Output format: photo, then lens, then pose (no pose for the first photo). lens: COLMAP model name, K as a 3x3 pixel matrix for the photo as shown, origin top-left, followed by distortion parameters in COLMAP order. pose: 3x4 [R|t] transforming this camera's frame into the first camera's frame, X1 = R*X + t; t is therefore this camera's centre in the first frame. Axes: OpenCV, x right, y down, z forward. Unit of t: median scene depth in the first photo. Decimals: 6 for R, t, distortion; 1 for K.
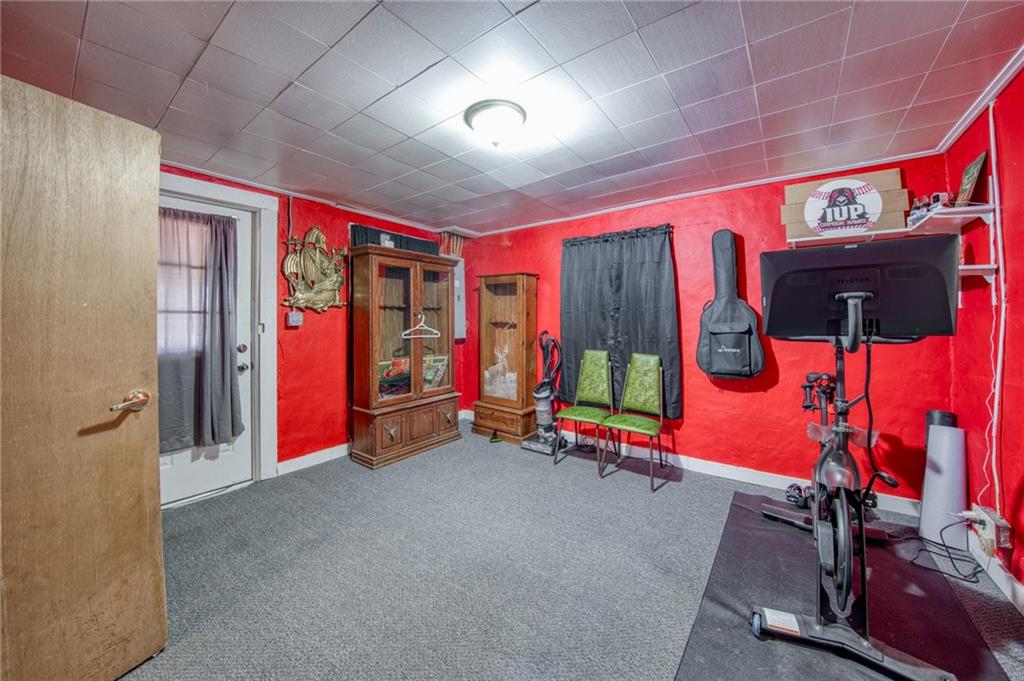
lens RADIAL K [[365.5, 0, 511.7], [0, 365.5, 310.8], [0, 0, 1]] dist [0.000290, -0.000028]
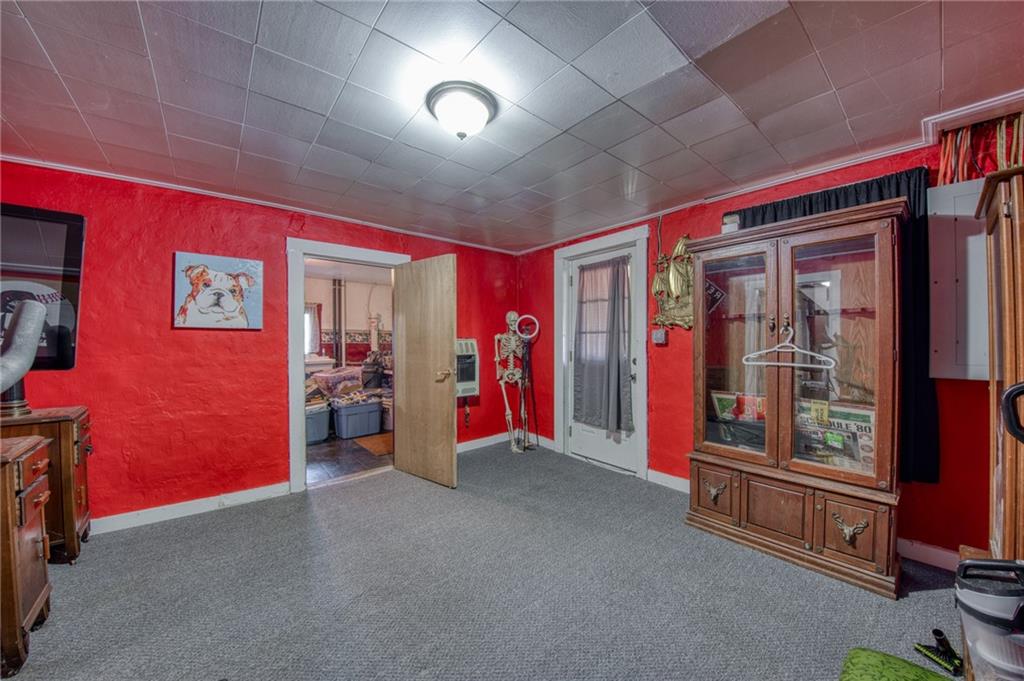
lens RADIAL K [[373.1, 0, 512.0], [0, 373.1, 340.5], [0, 0, 1]] dist [-0.022795, -0.000091]
pose [[-0.237994, 0.002426, -0.971263, 0.534049], [0.027491, 0.999613, -0.004240, 0.028203], [0.970877, -0.027710, -0.237969, 0.889024]]
